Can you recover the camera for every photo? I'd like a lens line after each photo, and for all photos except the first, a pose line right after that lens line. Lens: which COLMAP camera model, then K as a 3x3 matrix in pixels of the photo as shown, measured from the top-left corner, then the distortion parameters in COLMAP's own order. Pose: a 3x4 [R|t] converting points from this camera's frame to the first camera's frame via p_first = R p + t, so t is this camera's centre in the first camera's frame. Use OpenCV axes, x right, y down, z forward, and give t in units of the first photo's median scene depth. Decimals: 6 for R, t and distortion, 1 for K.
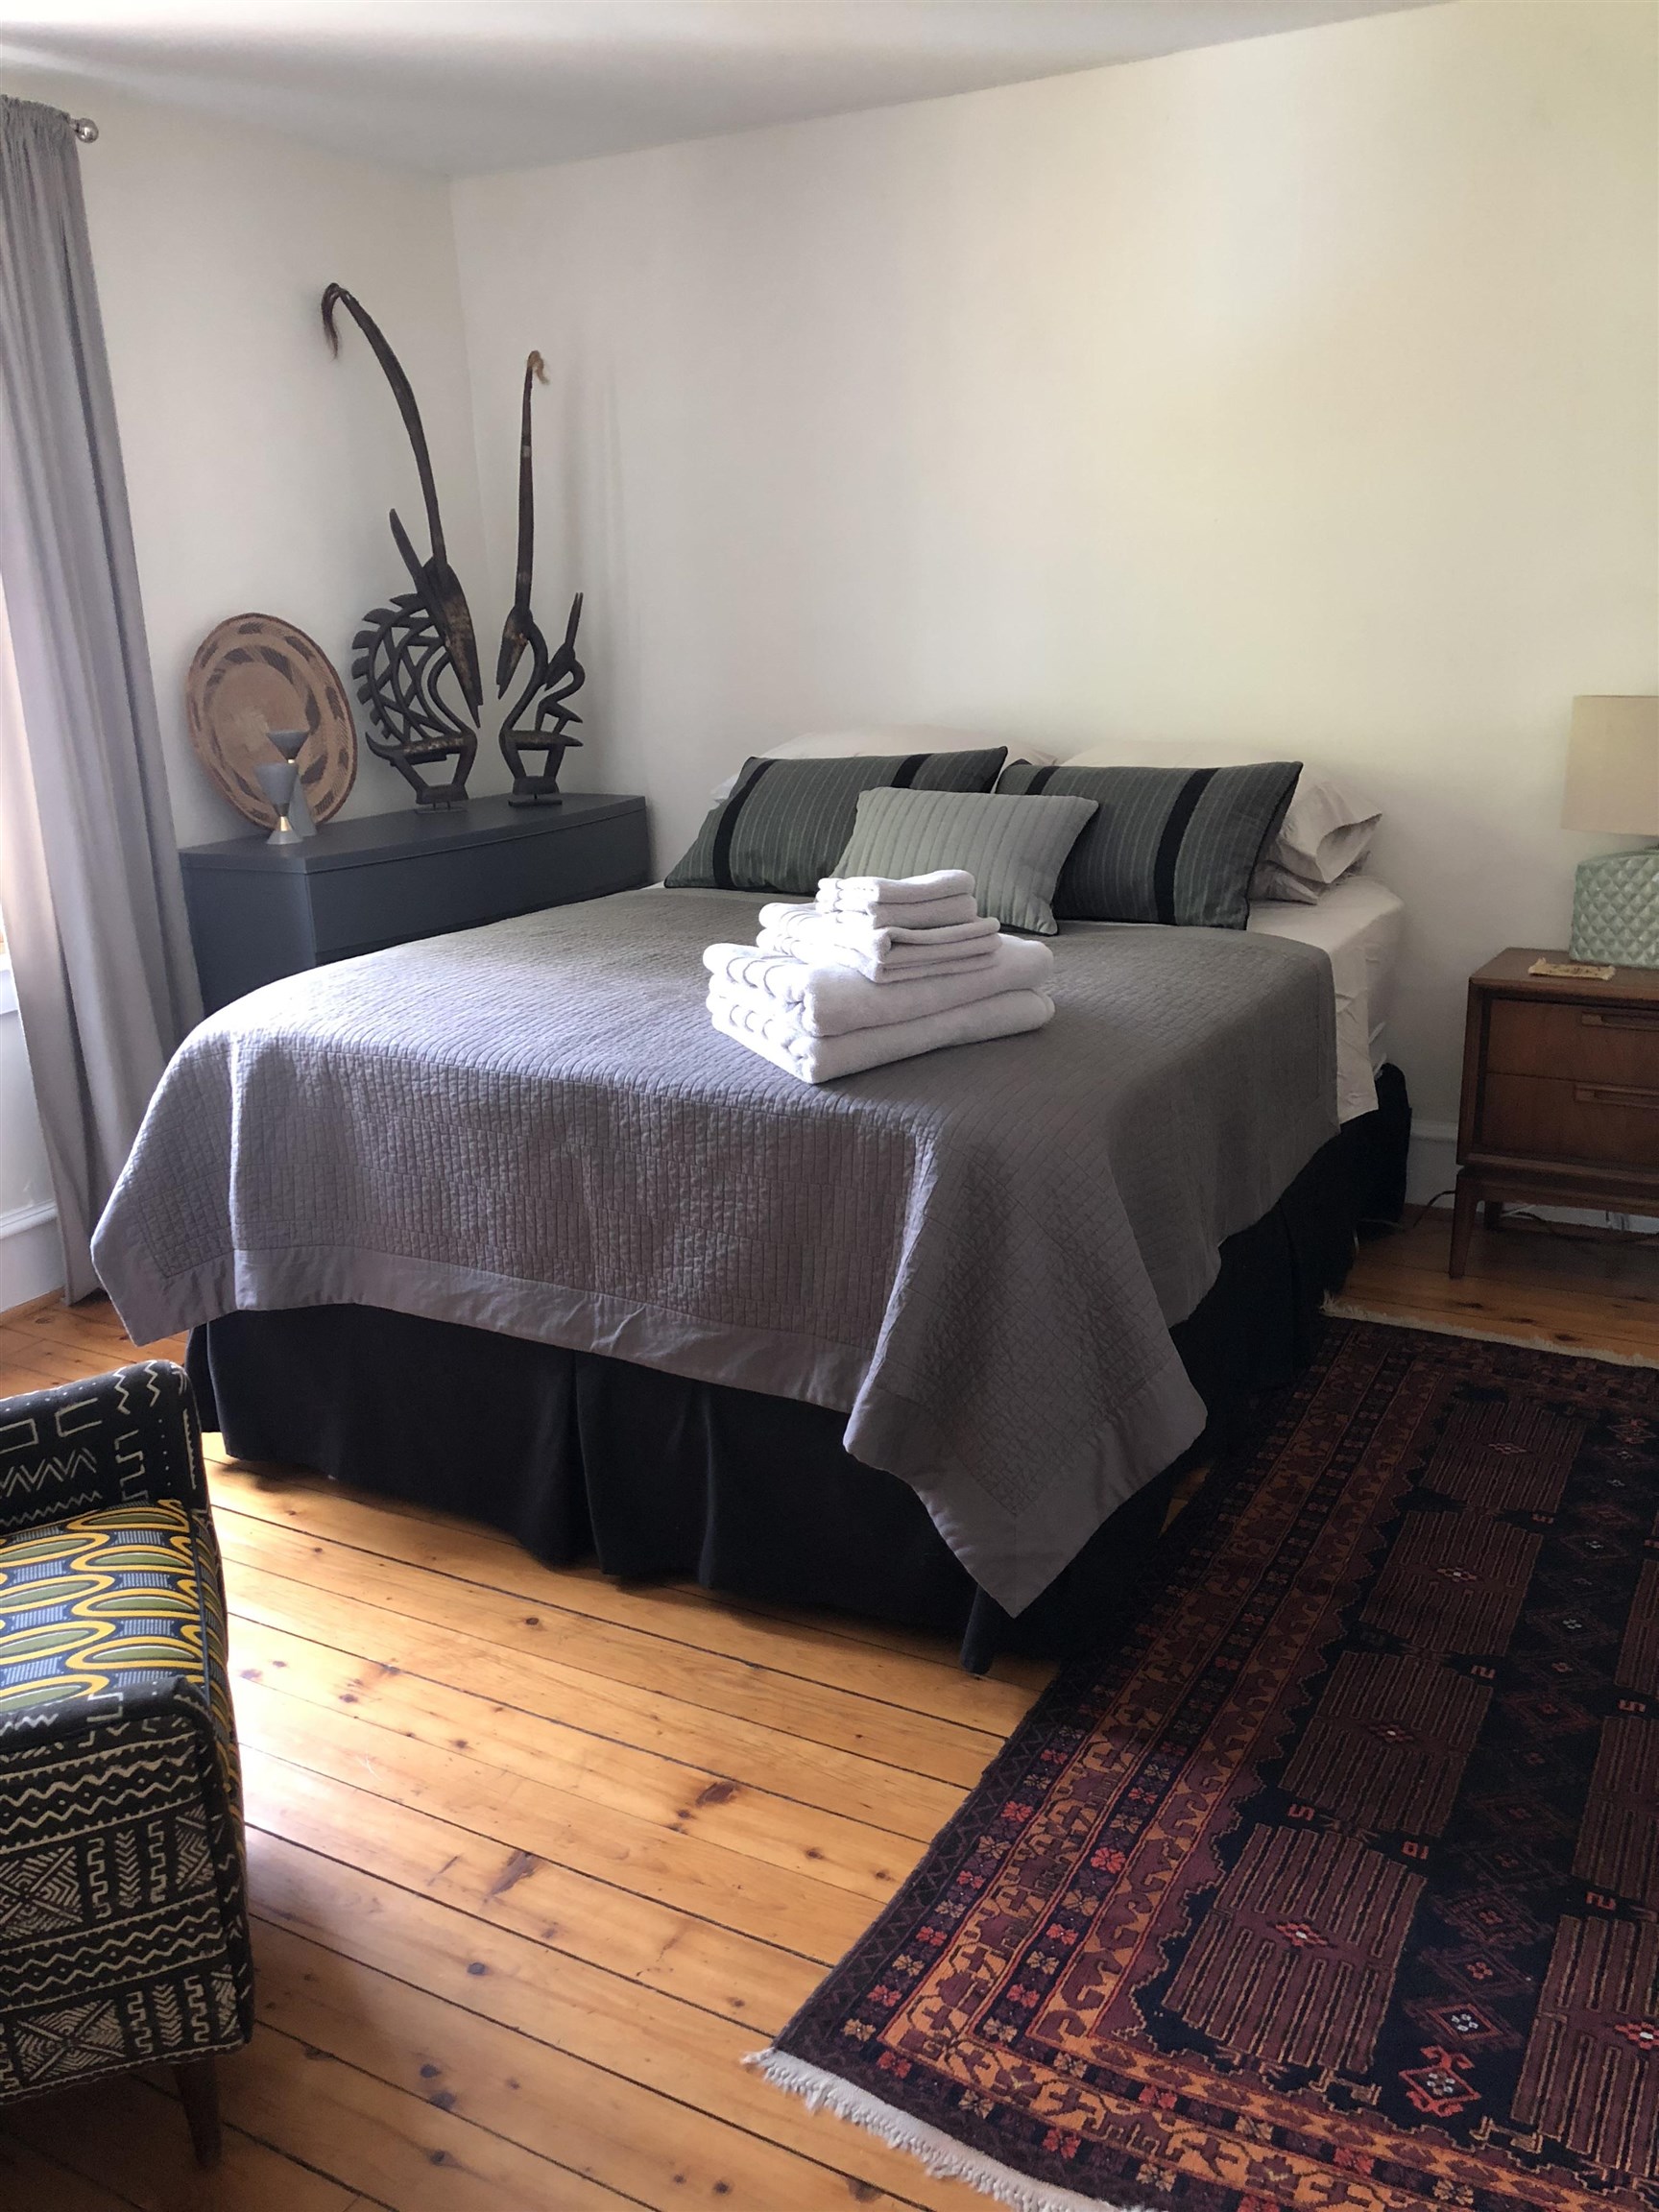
lens RADIAL K [[1732.6, 0, 829.5], [0, 1732.6, 1106.0], [0, 0, 1]] dist [0.006193, -0.009385]
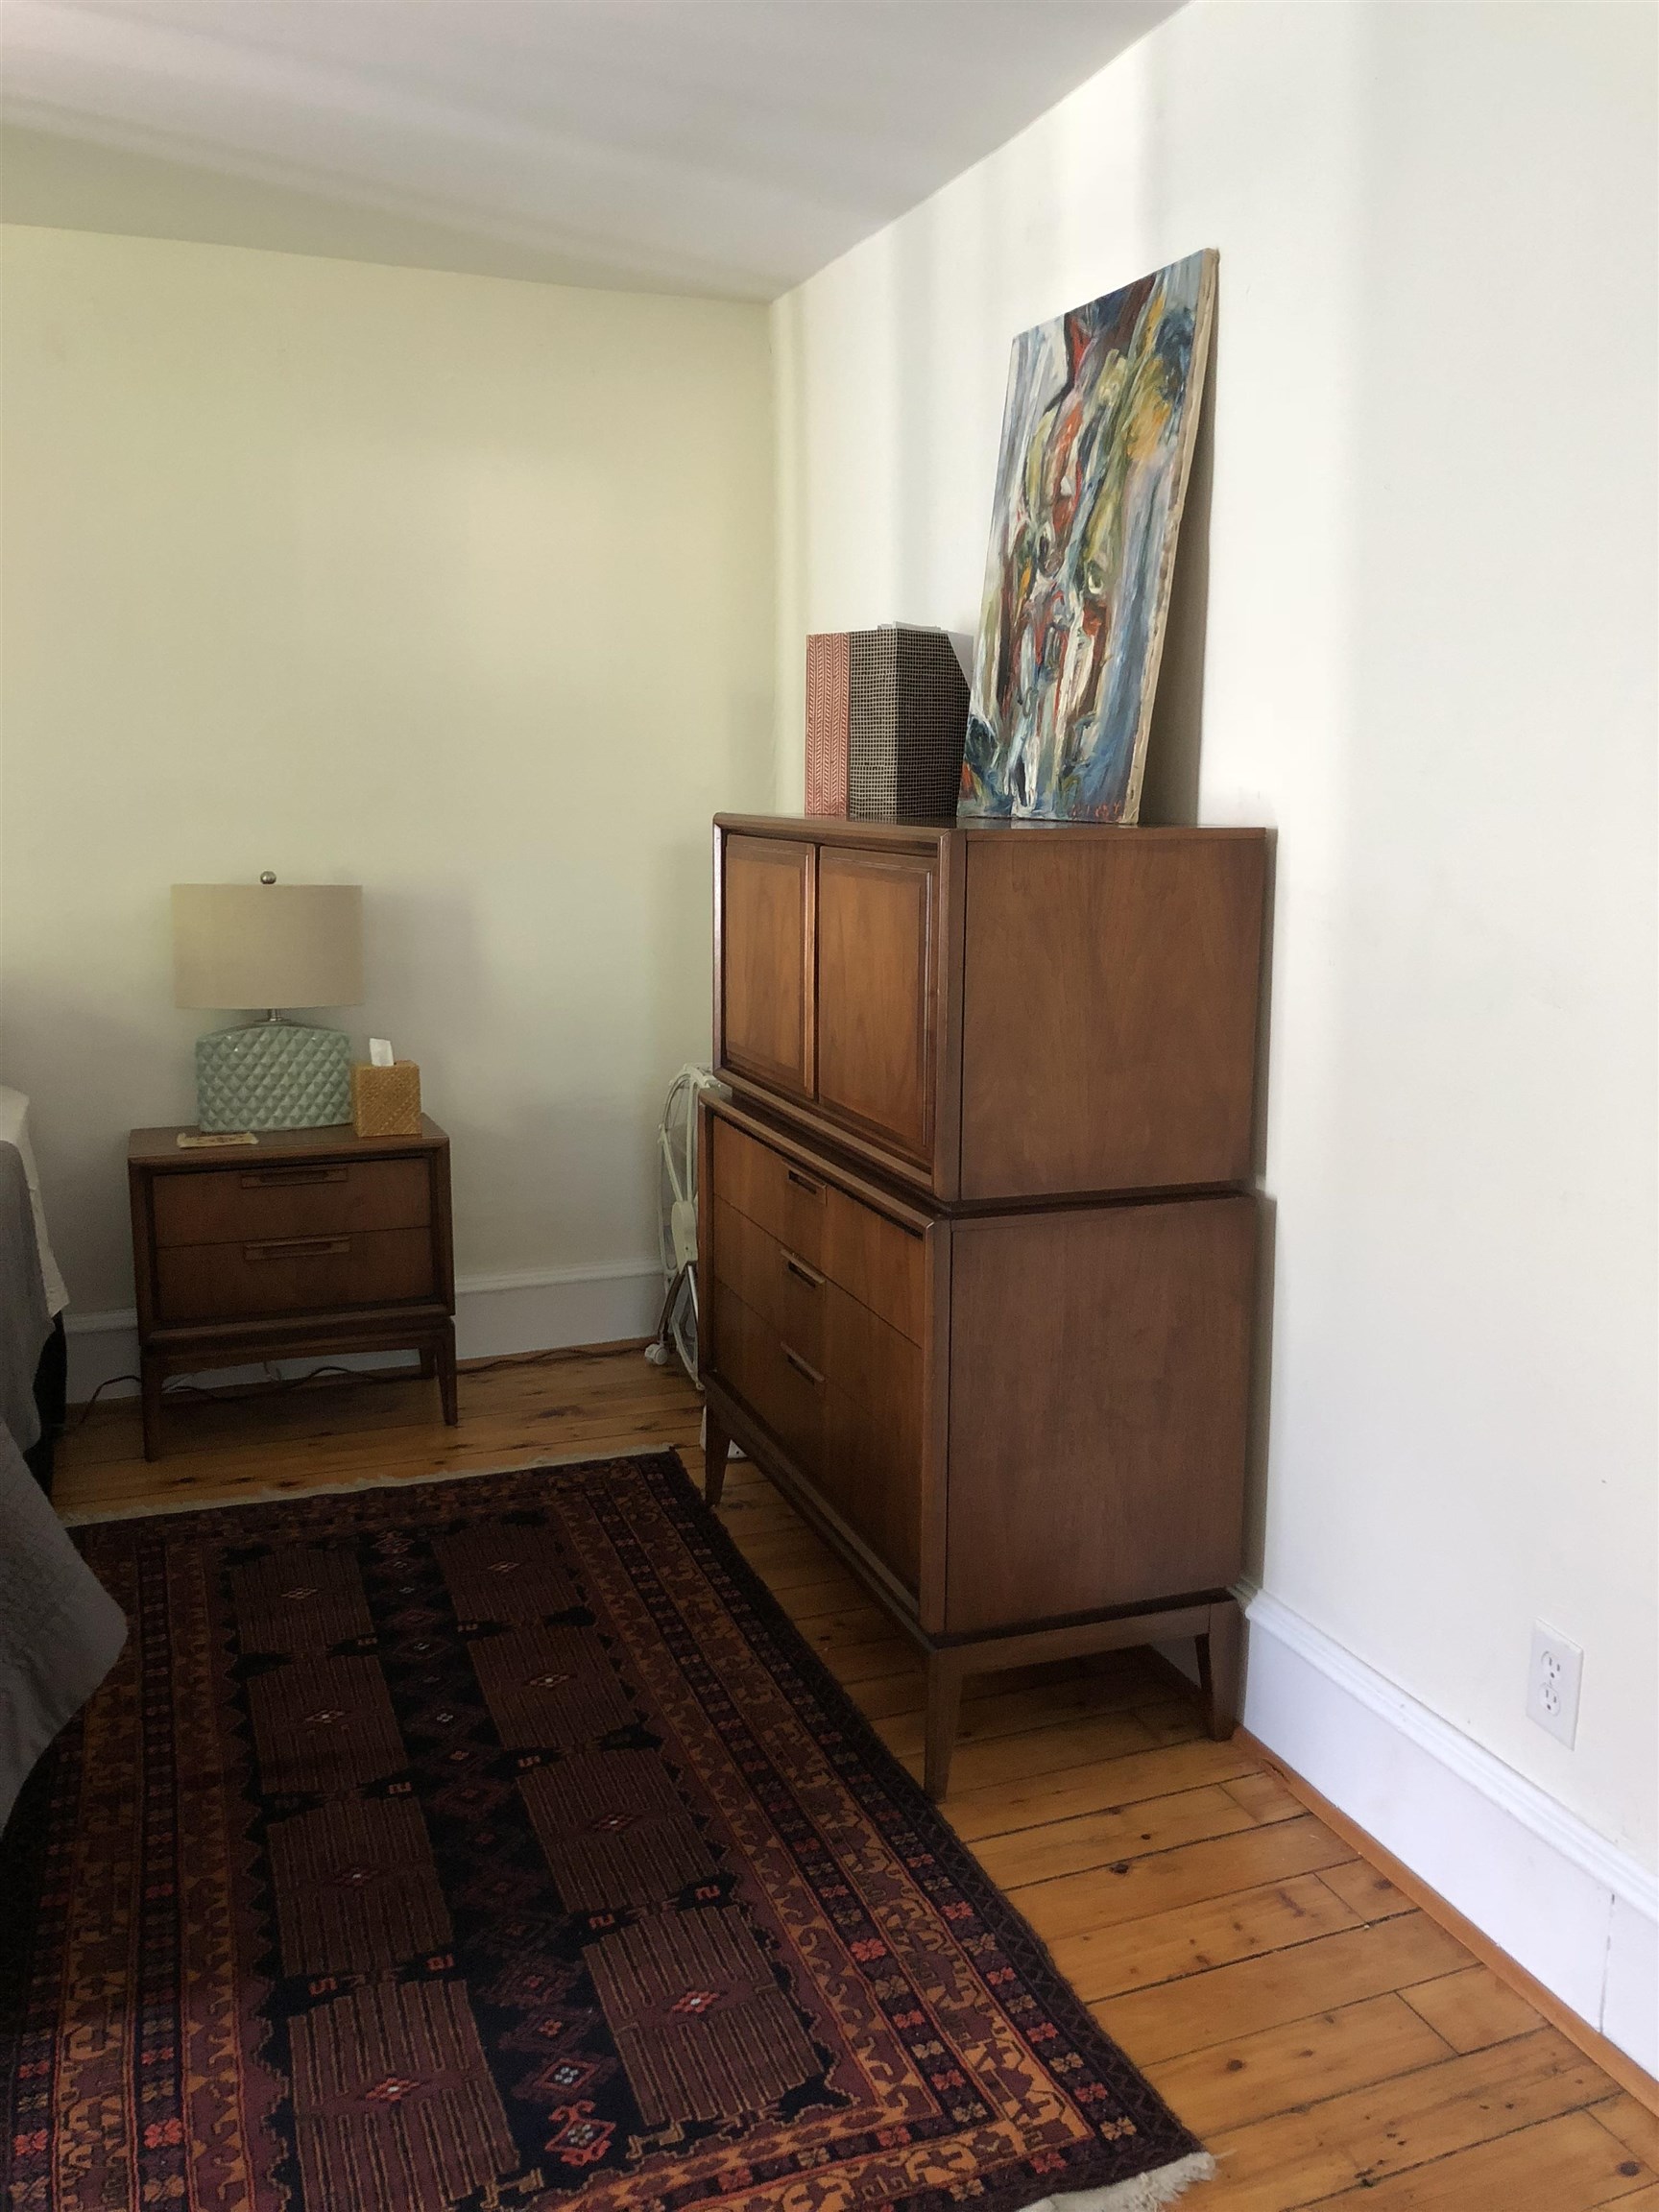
lens RADIAL K [[1727.0, 0, 829.5], [0, 1727.0, 1106.0], [0, 0, 1]] dist [0.008924, -0.052764]
pose [[0.626404, -0.088788, 0.774425, -0.248063], [0.183560, 0.982355, -0.035847, 0.011743], [-0.757577, 0.164608, 0.631649, 0.098389]]
